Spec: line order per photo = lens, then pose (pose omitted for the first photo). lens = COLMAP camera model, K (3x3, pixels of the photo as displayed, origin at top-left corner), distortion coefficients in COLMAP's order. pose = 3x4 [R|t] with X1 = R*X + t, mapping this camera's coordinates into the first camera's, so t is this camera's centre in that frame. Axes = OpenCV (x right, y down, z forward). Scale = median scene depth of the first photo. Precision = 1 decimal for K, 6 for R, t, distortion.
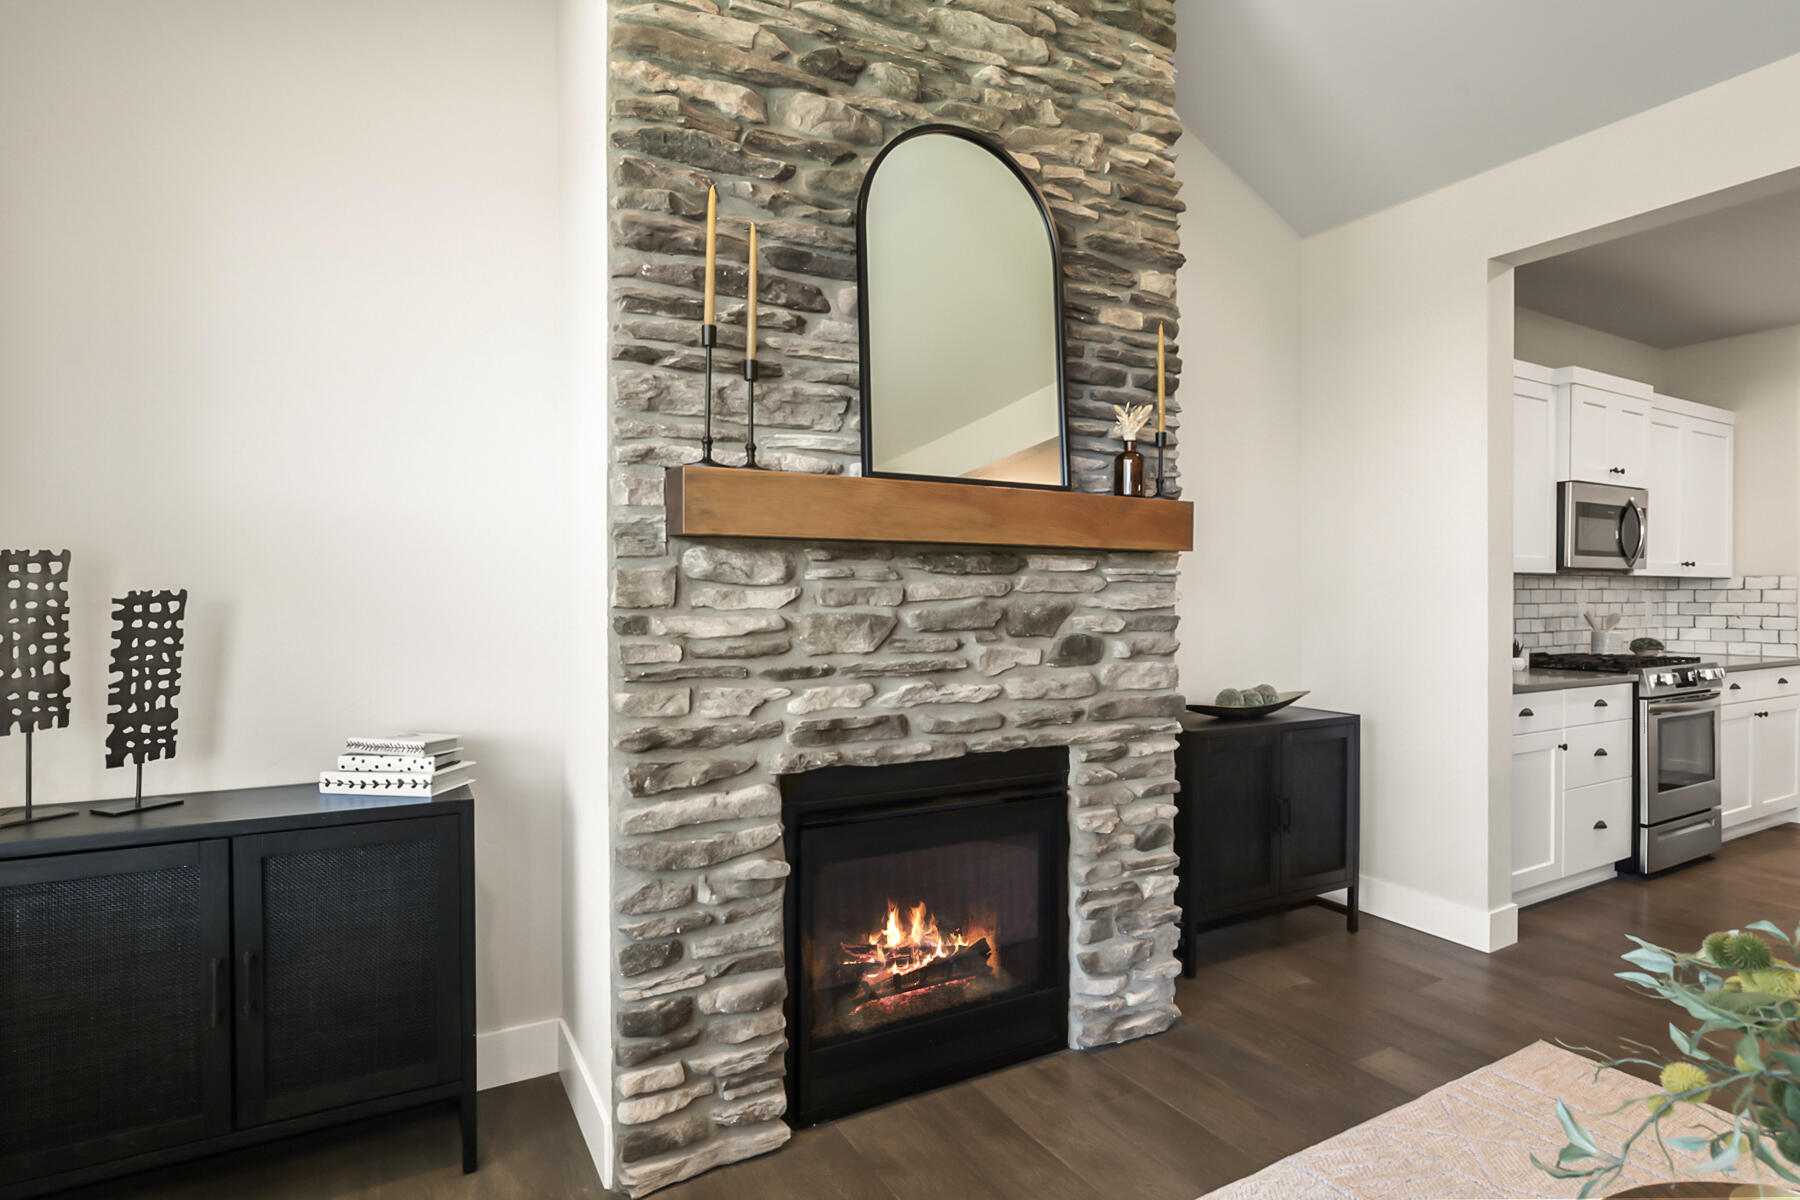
lens RADIAL K [[916.6, 0, 901.1], [0, 916.6, 601.8], [0, 0, 1]] dist [-0.024526, 0.011482]
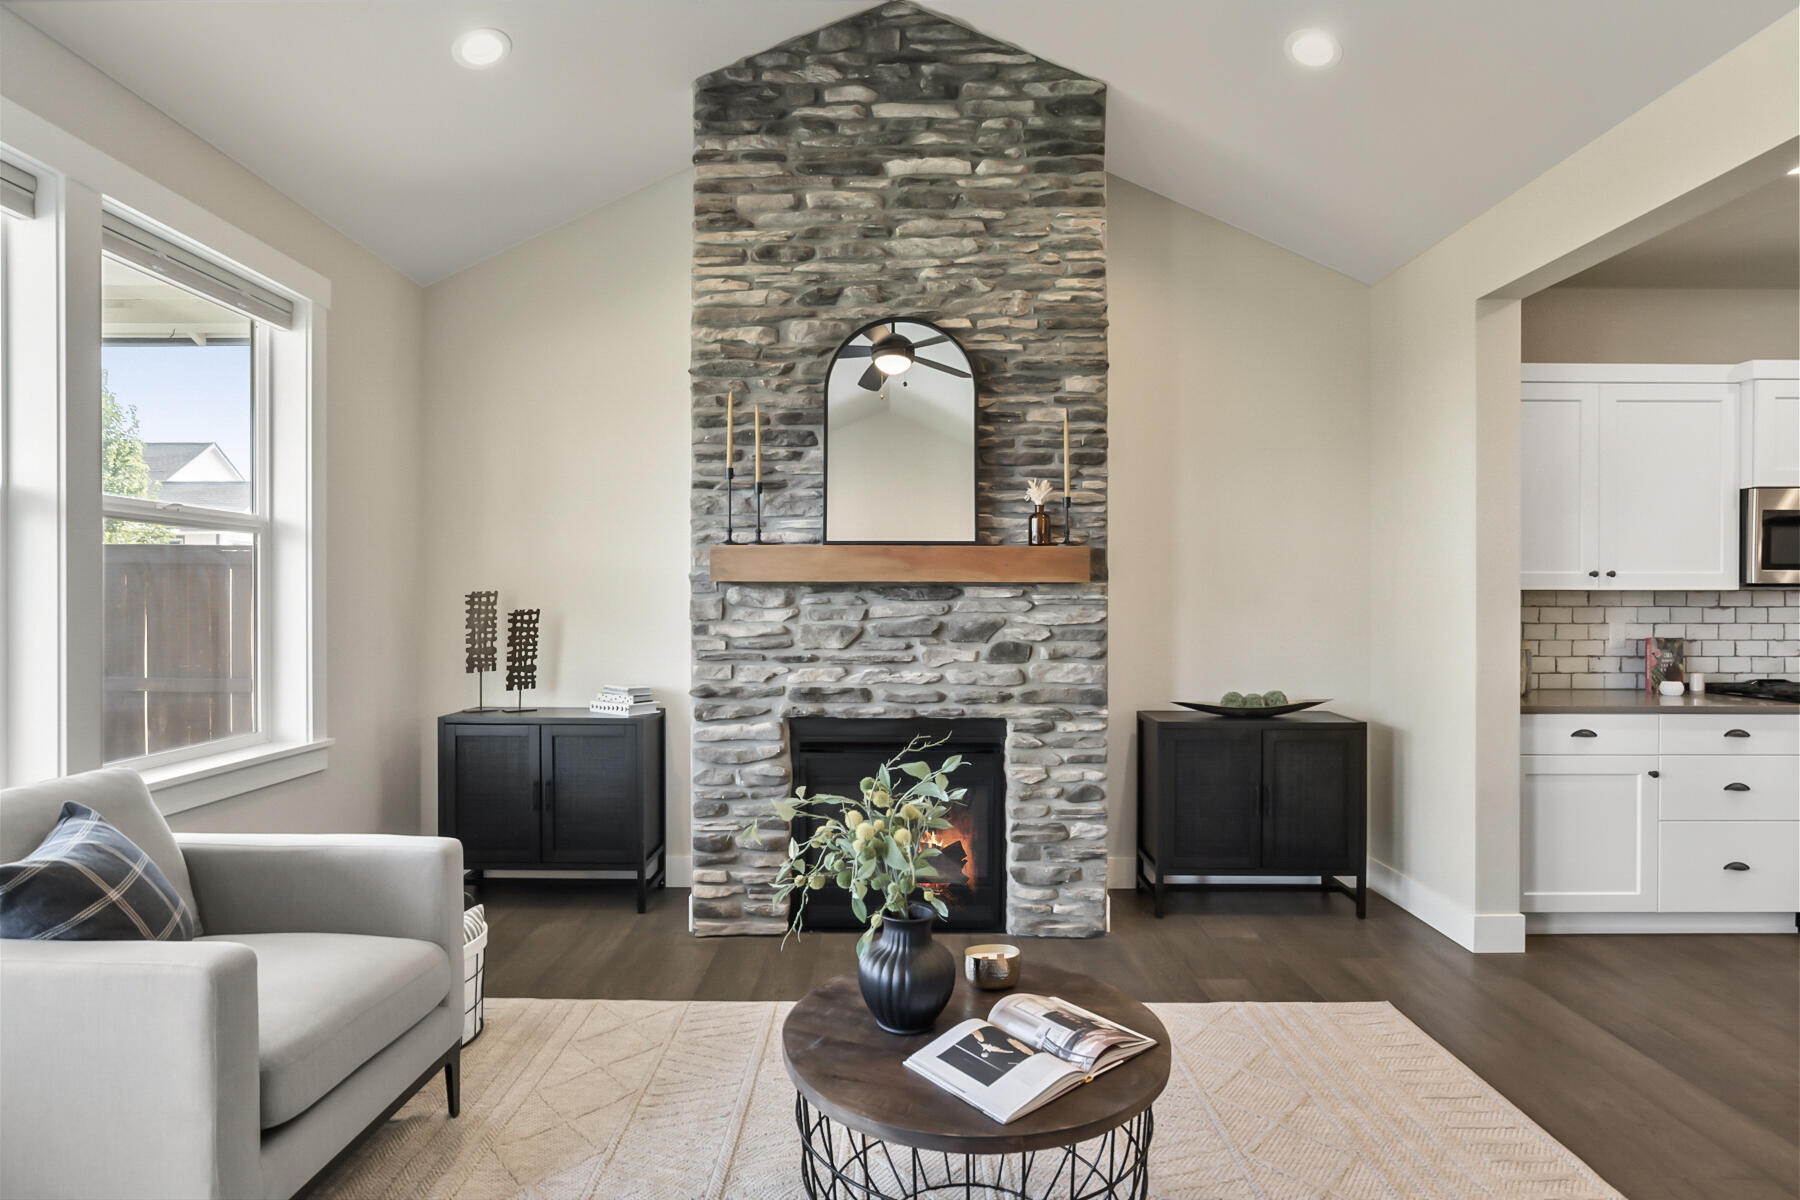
lens RADIAL K [[916.6, 0, 908.4], [0, 916.6, 600.6], [0, 0, 1]] dist [-0.024526, 0.011482]
pose [[0.872563, 0.001973, -0.488498, 0.820517], [-0.005798, 0.999963, -0.006318, -0.019834], [0.488468, 0.008345, 0.872542, -0.352683]]
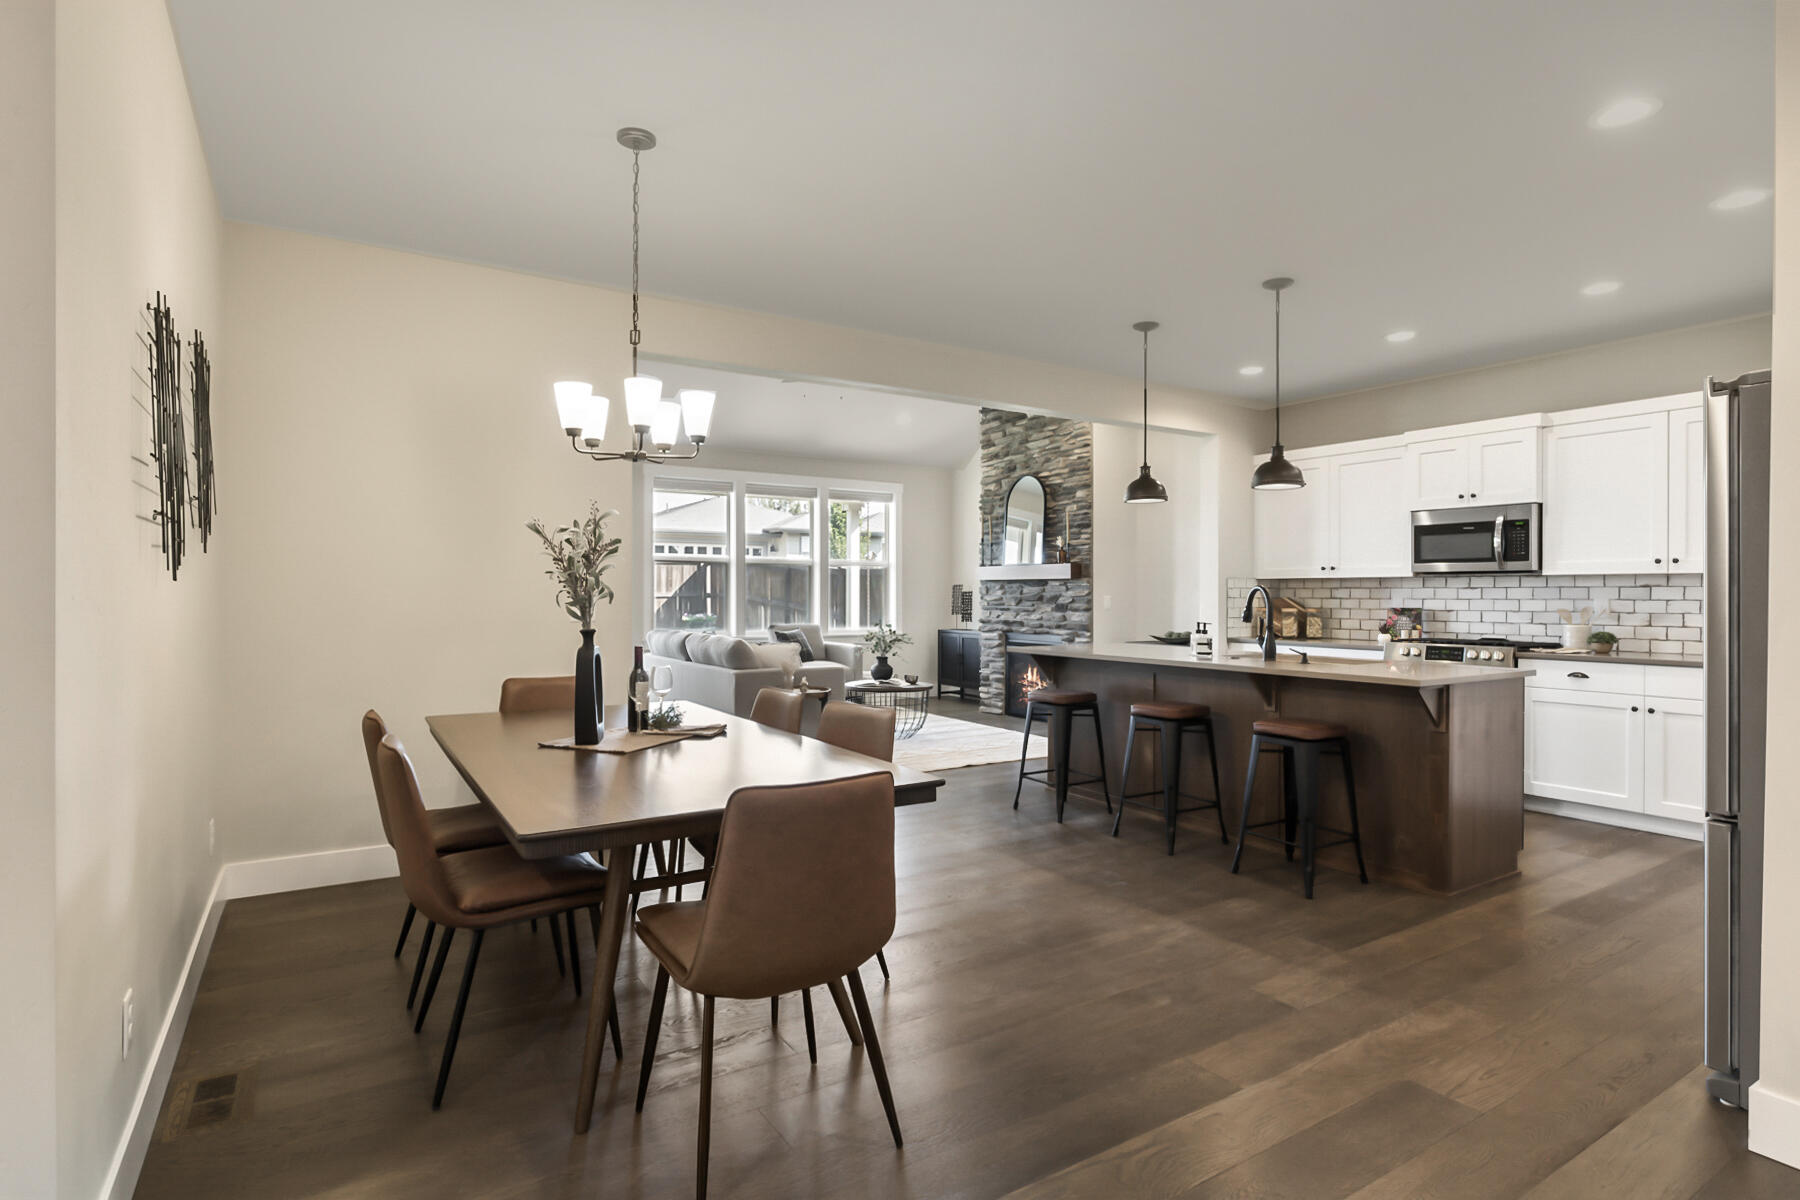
lens RADIAL K [[916.6, 0, 897.4], [0, 916.6, 593.5], [0, 0, 1]] dist [-0.024526, 0.011482]
pose [[0.048744, 0.000384, -0.998811, 3.915160], [-0.010211, 0.999948, -0.000114, 0.005818], [0.998759, 0.010204, 0.048745, 0.235685]]
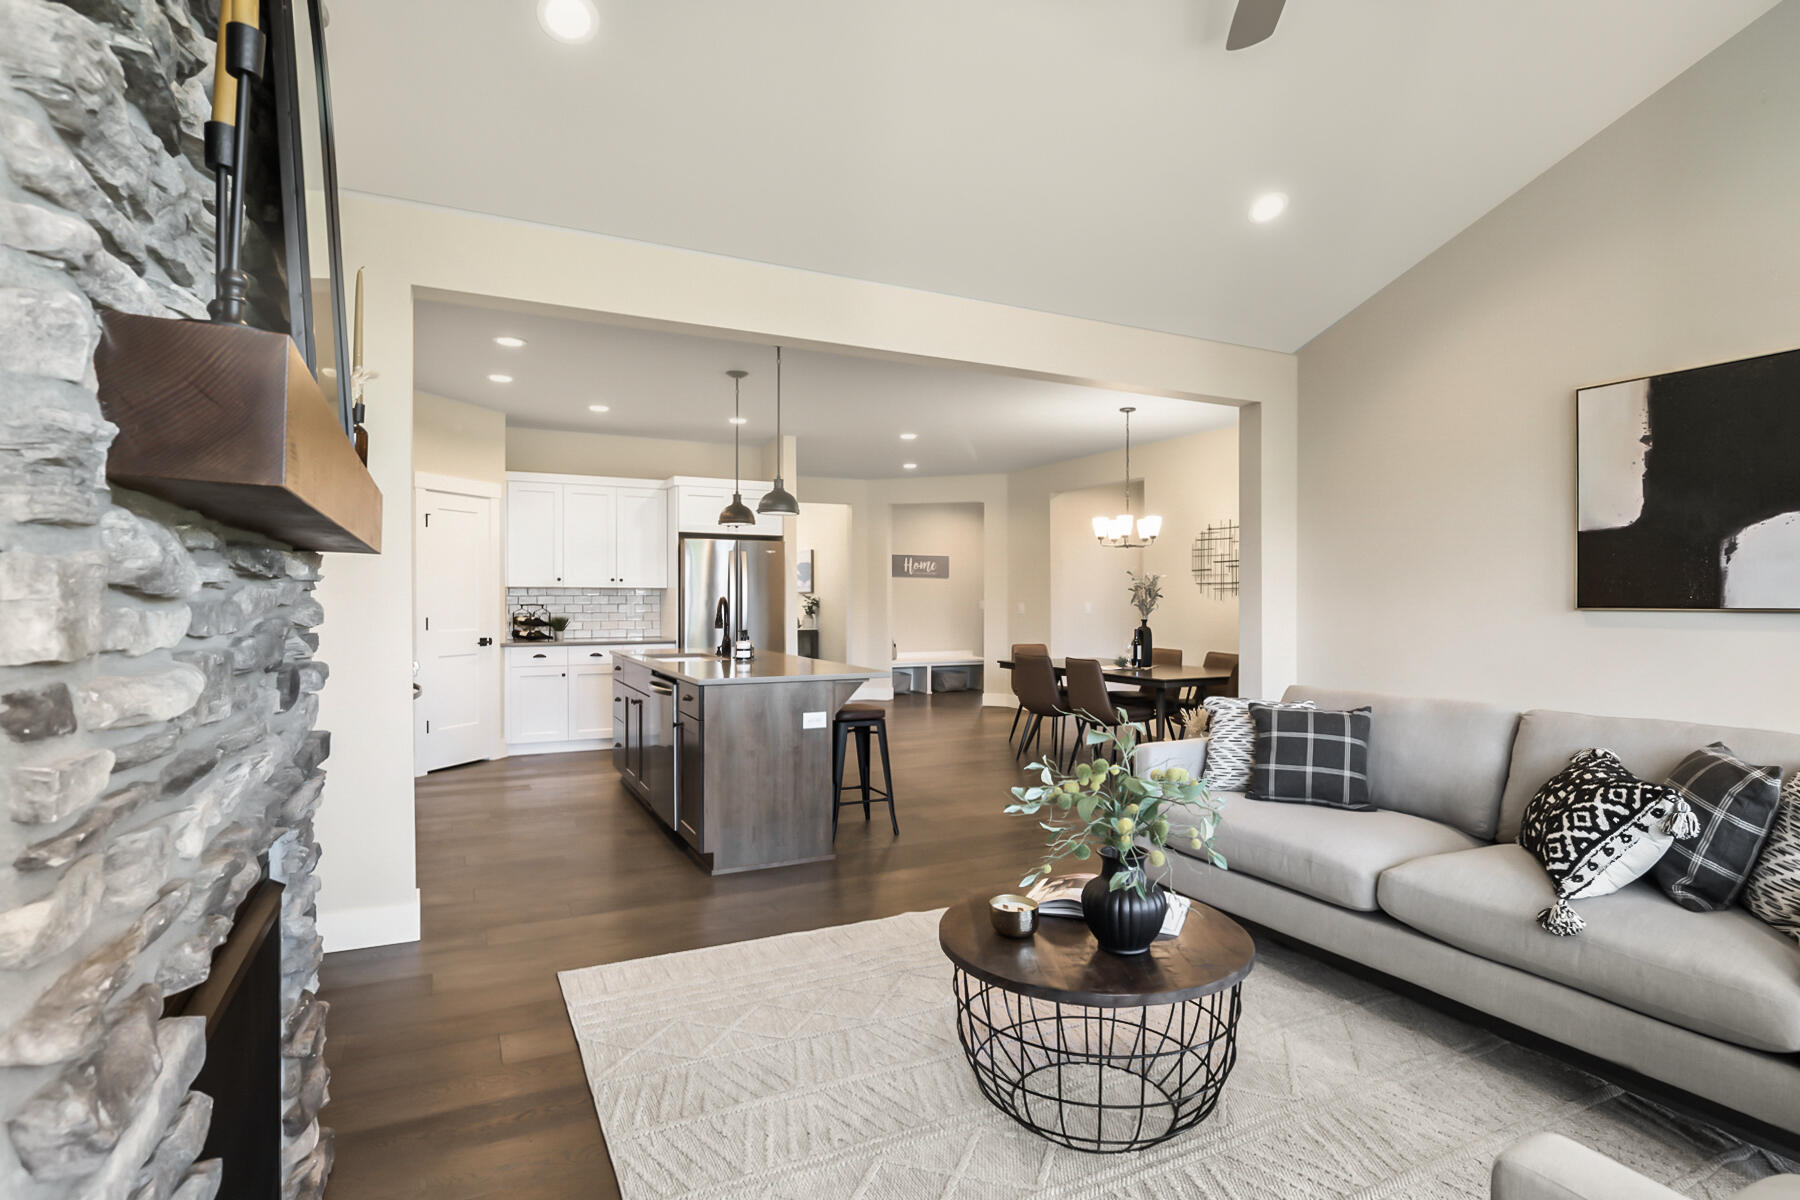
lens RADIAL K [[916.6, 0, 892.0], [0, 916.6, 601.9], [0, 0, 1]] dist [-0.024526, 0.011482]
pose [[0.057863, -0.005848, 0.998307, -0.534066], [0.006476, 0.999964, 0.005482, -0.015748], [-0.998304, 0.006147, 0.057899, 0.538201]]
